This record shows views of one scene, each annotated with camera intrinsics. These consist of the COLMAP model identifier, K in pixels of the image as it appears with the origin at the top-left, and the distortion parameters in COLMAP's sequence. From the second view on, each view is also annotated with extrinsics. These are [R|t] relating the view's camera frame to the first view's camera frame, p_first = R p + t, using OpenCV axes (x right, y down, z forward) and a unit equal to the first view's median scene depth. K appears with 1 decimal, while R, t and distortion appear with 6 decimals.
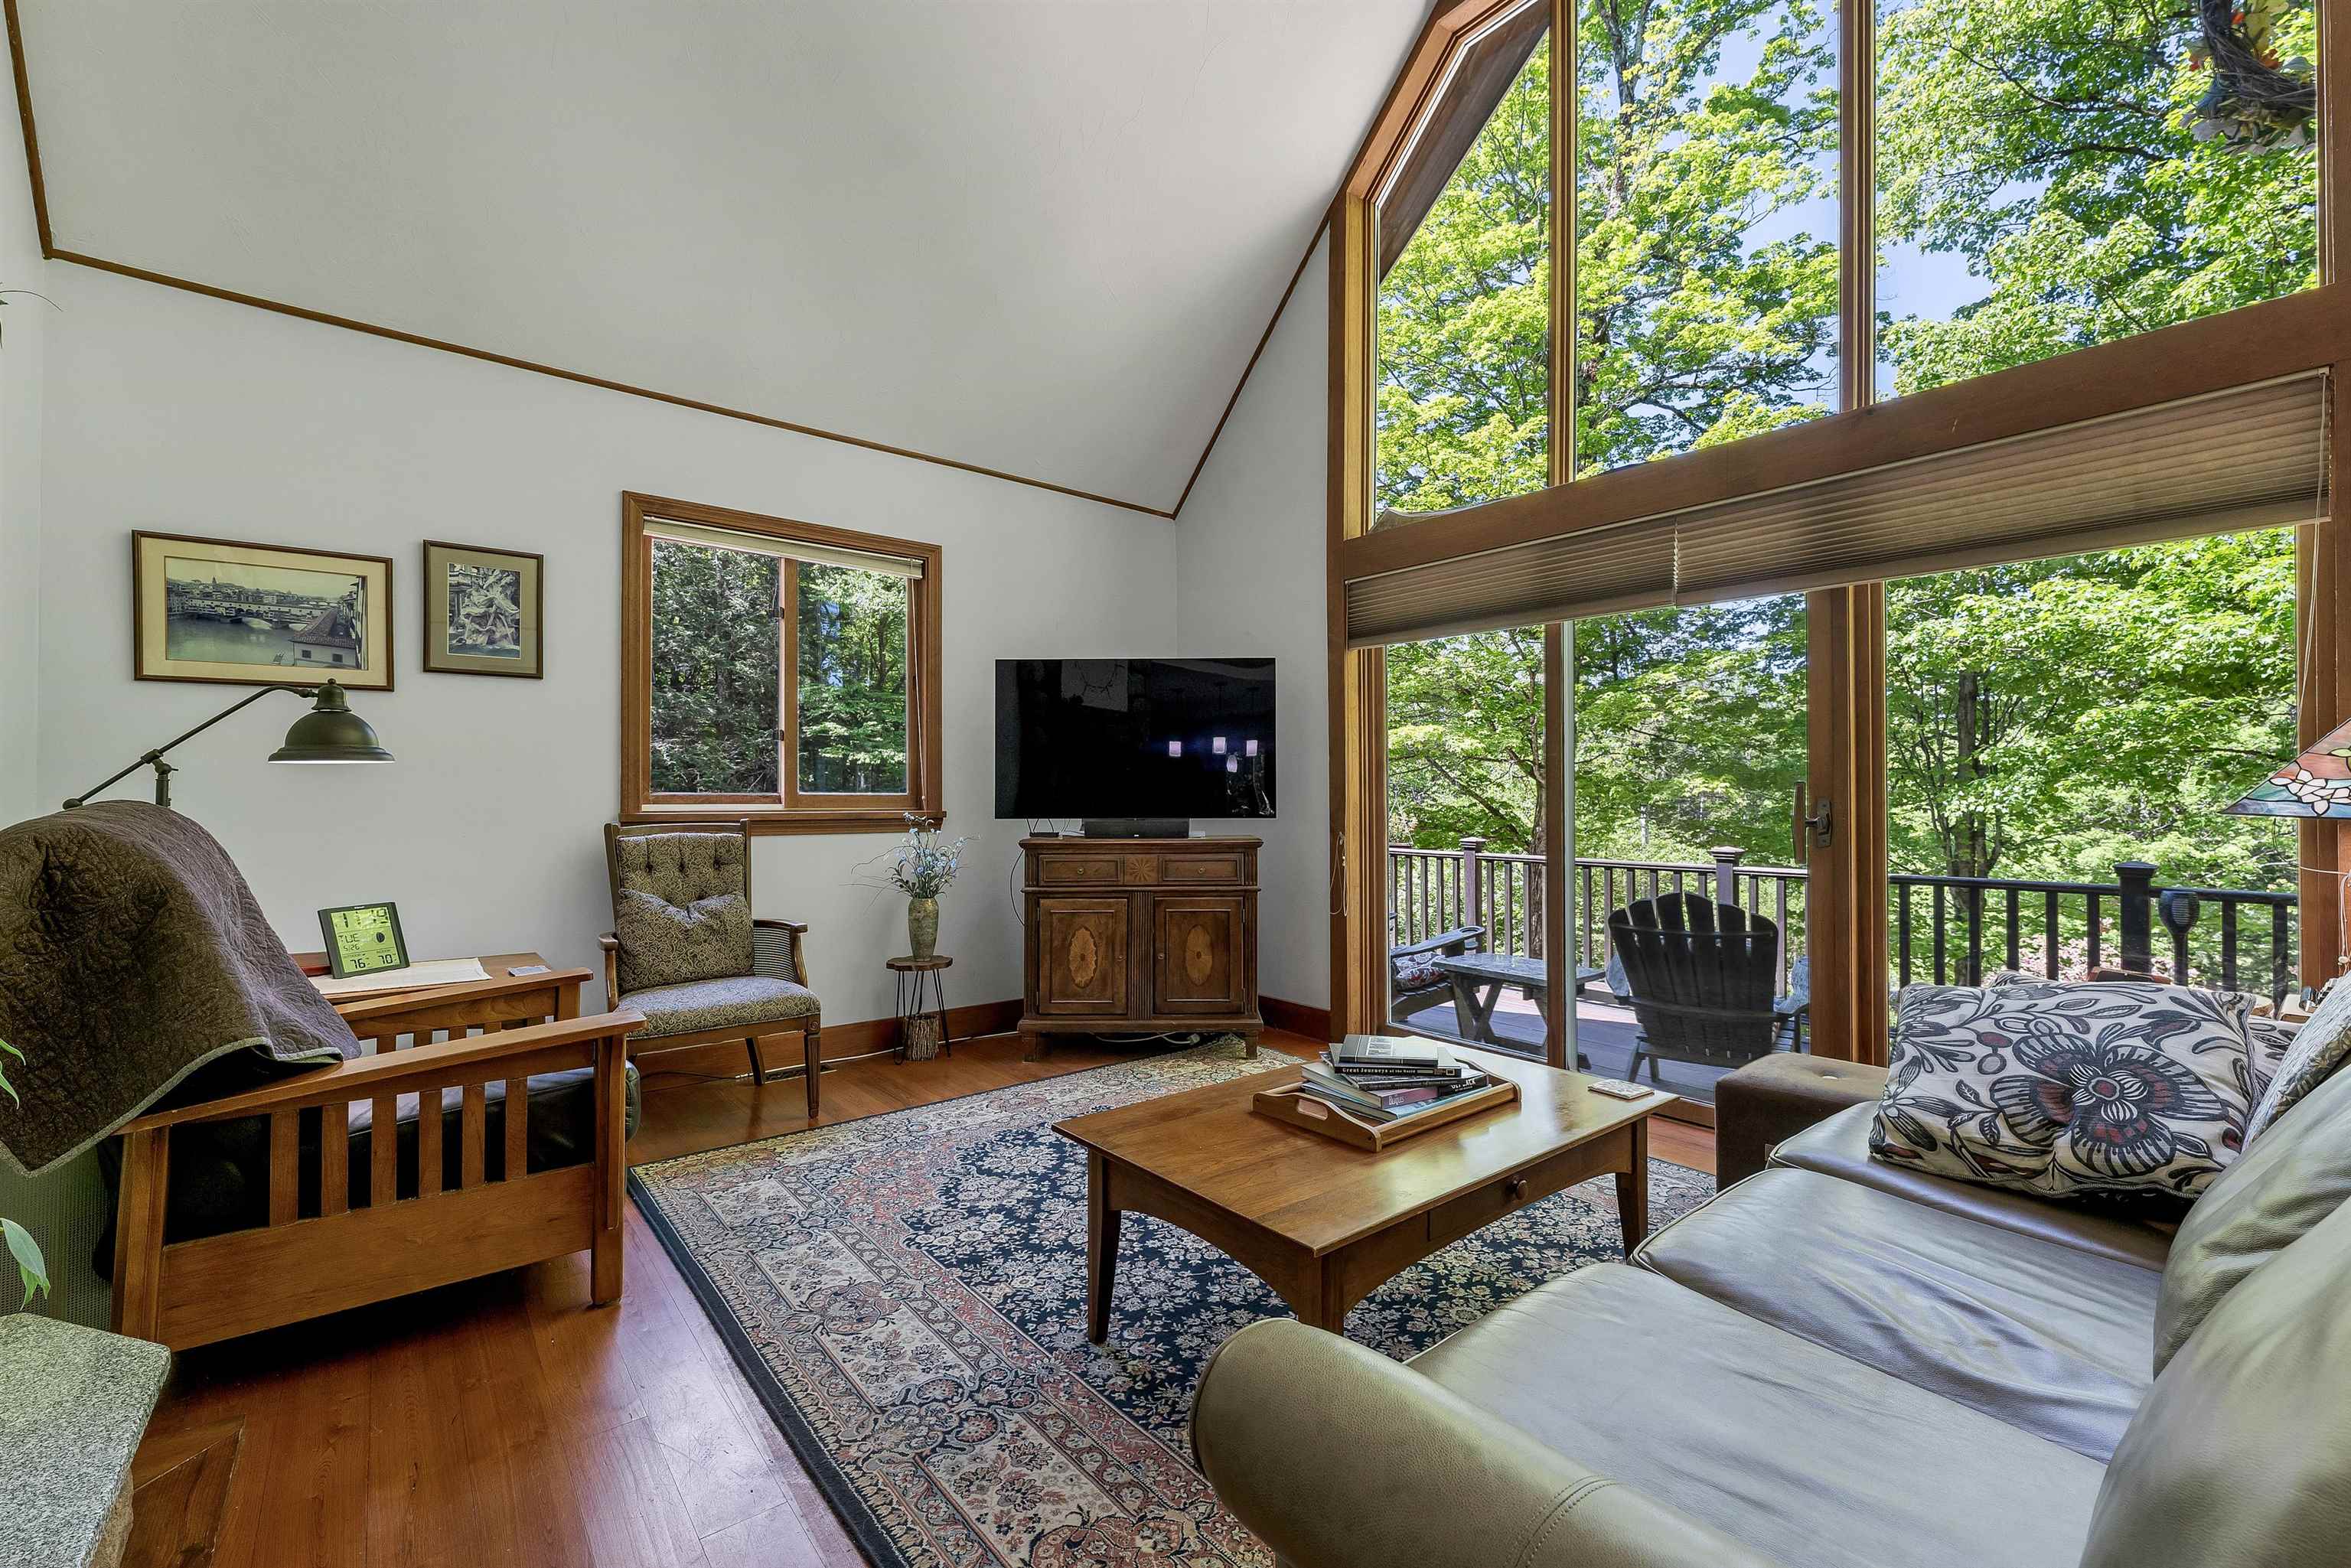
lens RADIAL K [[978.2, 0, 1185.0], [0, 978.2, 796.1], [0, 0, 1]] dist [-0.000911, 0.000478]
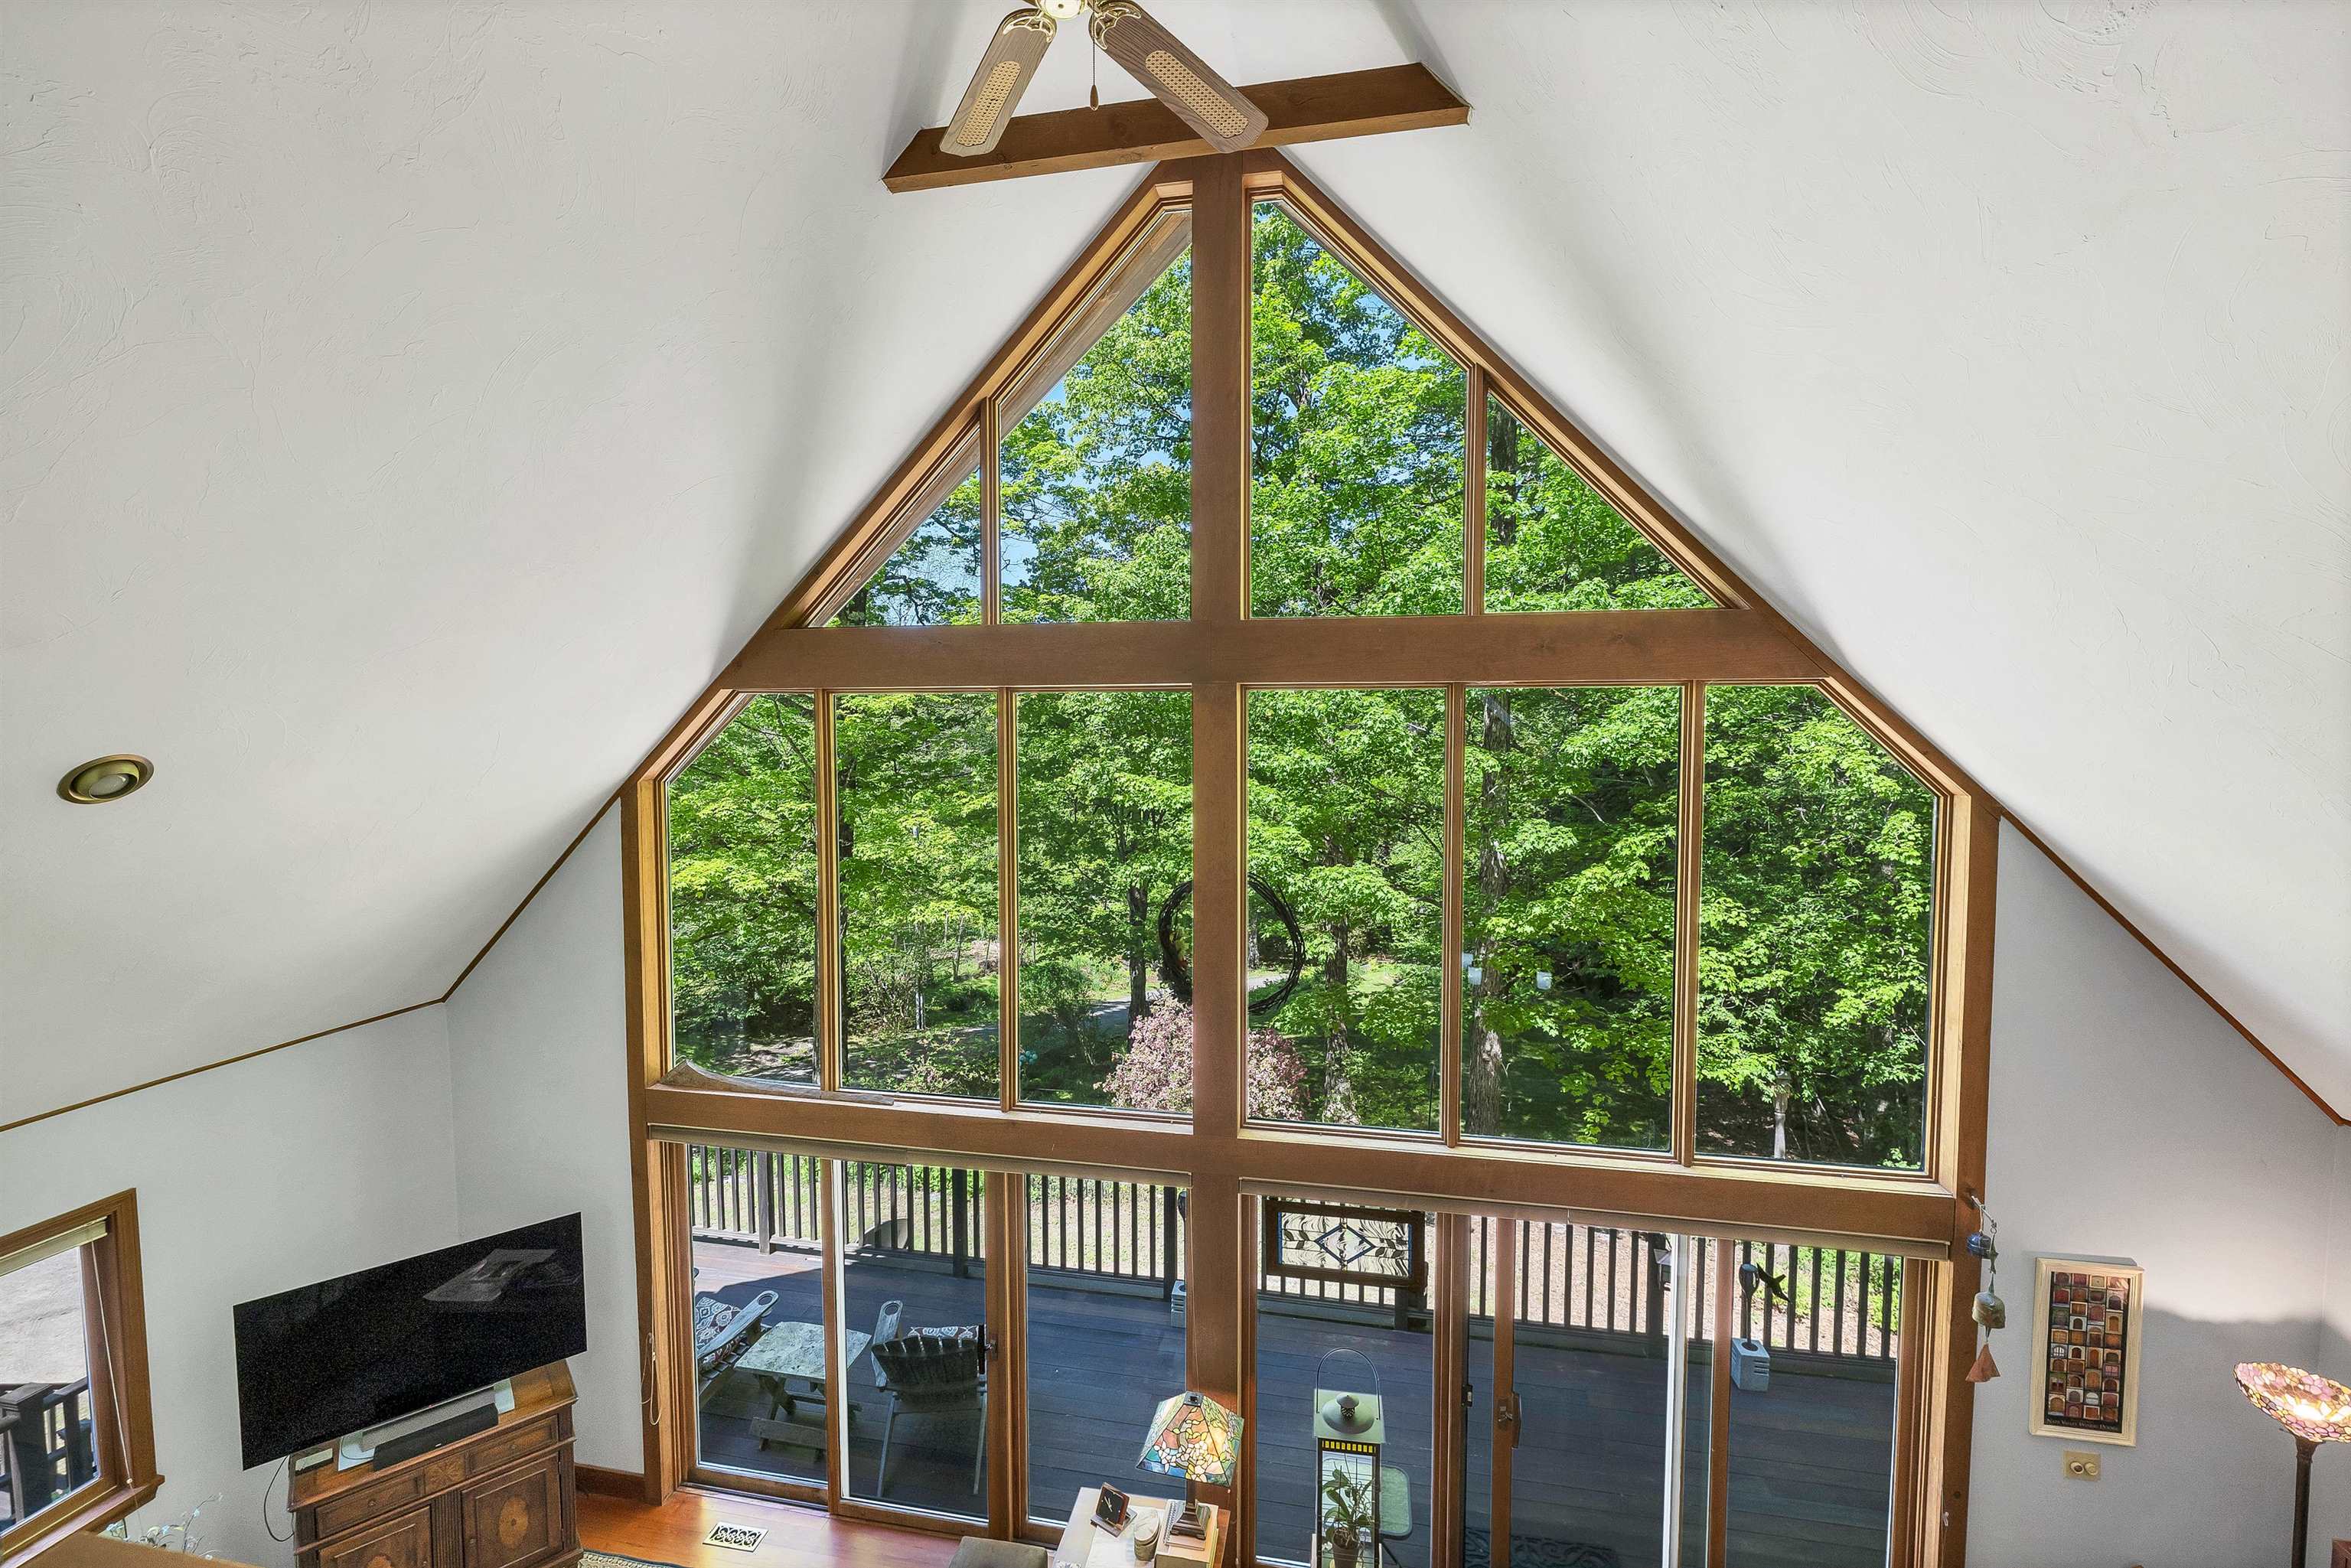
lens RADIAL K [[978.2, 0, 1169.3], [0, 978.2, 786.4], [0, 0, 1]] dist [-0.000911, 0.000478]
pose [[0.772818, -0.036529, 0.633576, -0.075324], [-0.000394, 0.998314, 0.058039, -0.672046], [-0.634628, -0.045103, 0.771501, -0.253277]]
